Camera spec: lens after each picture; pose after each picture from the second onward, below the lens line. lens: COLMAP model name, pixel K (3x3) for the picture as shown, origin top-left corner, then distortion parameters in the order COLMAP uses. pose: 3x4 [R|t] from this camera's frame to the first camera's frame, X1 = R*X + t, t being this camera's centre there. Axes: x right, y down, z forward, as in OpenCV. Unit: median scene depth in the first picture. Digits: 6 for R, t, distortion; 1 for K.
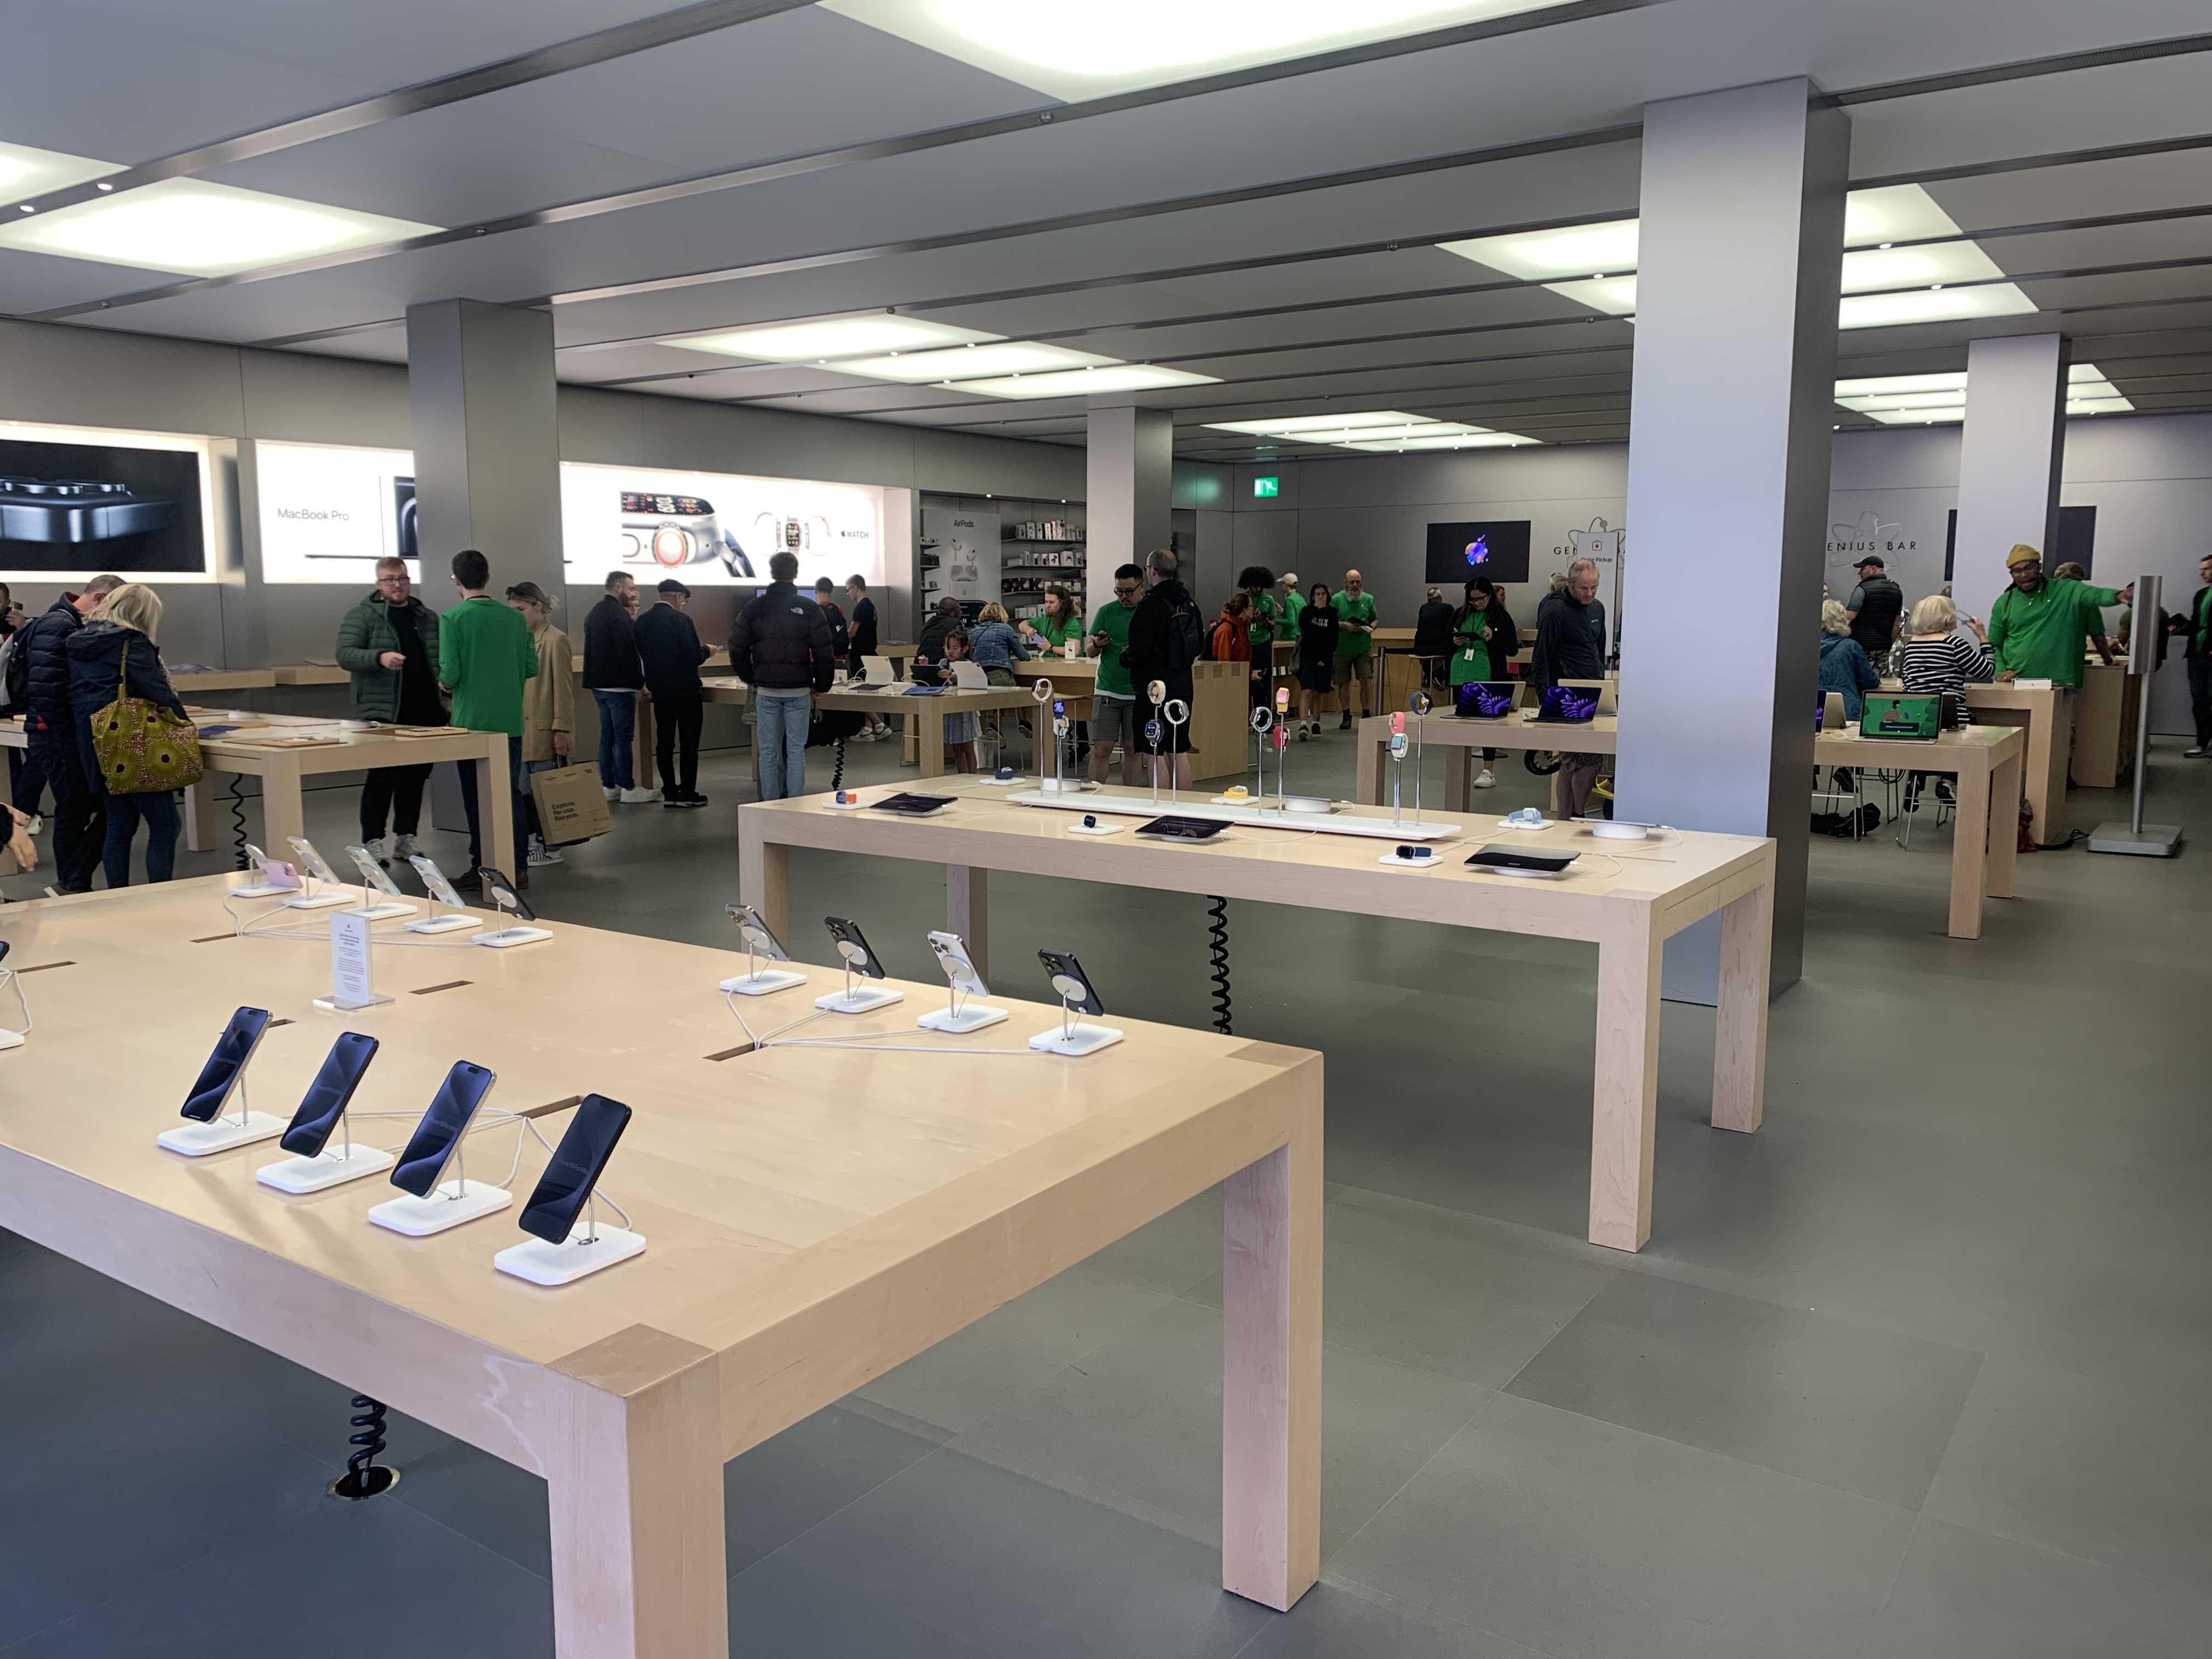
lens RADIAL K [[1692.0, 0, 1122.7], [0, 1692.0, 827.2], [0, 0, 1]] dist [0.002152, -0.001644]
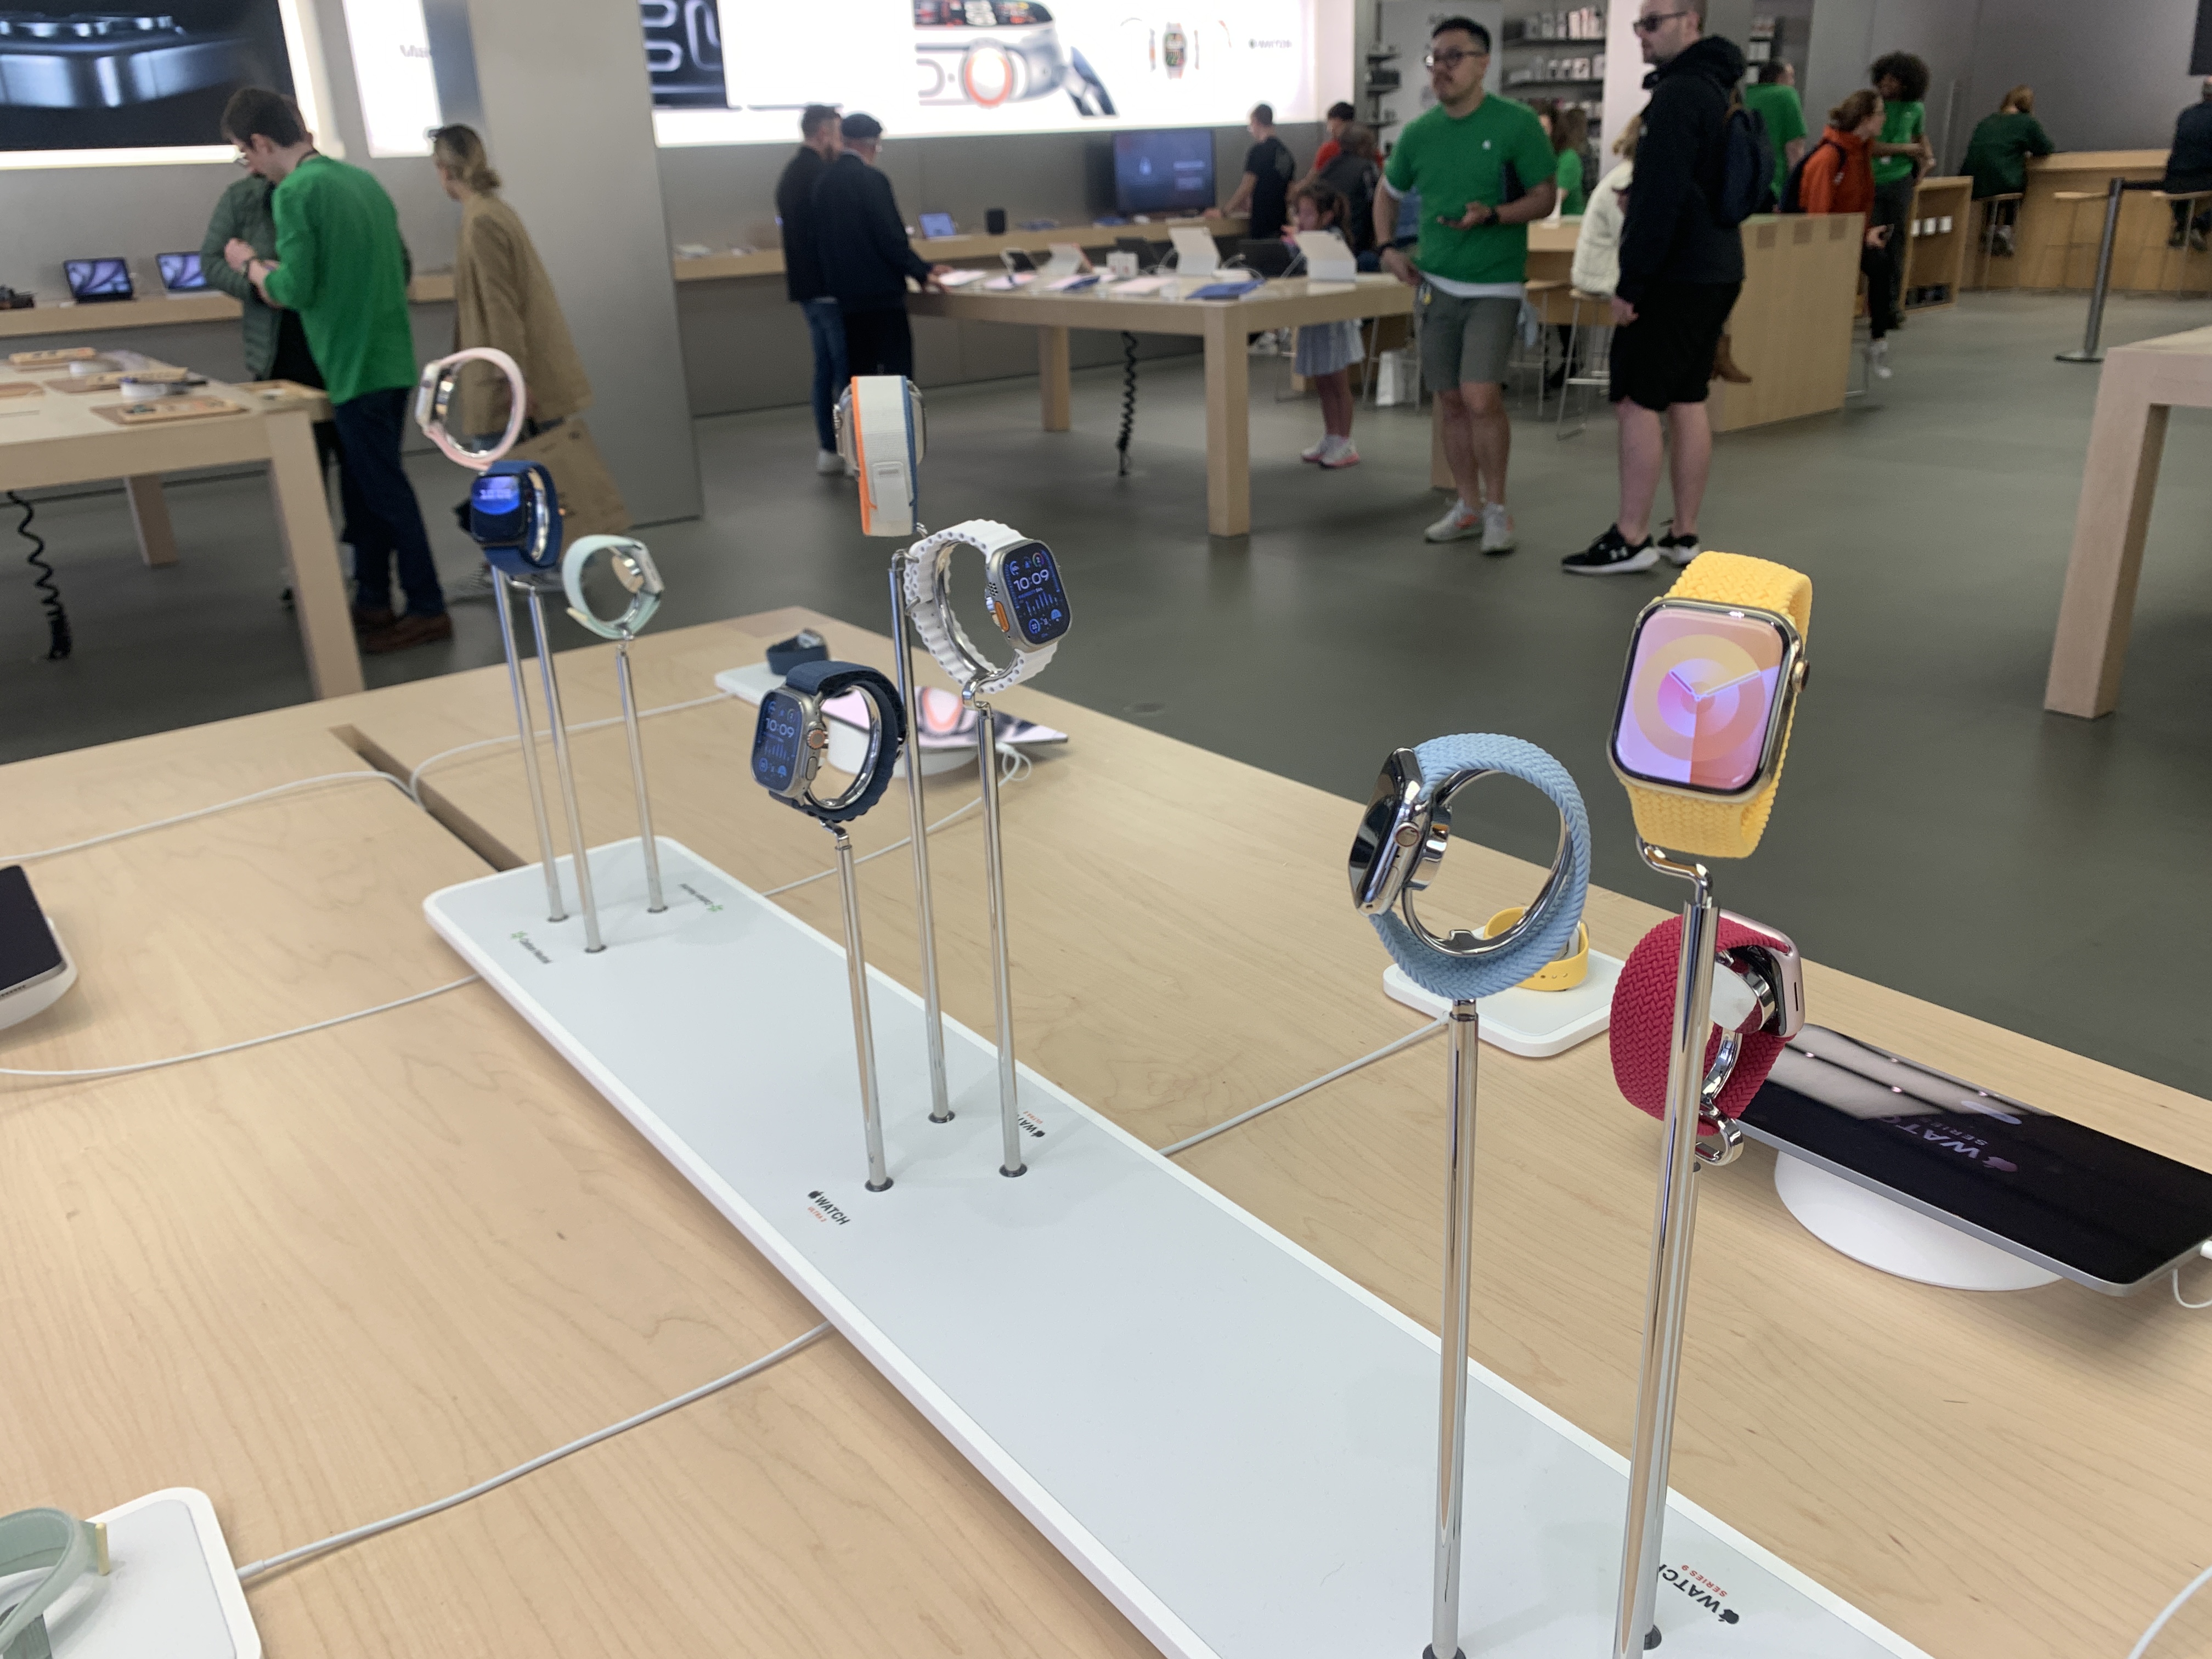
lens RADIAL K [[1692.0, 0, 1084.3], [0, 1692.0, 818.7], [0, 0, 1]] dist [0.002152, -0.001644]
pose [[0.938298, 0.079249, -0.336625, 0.032358], [0.001328, 0.972556, 0.232664, -0.028188], [0.345825, -0.218755, 0.912443, 0.298738]]
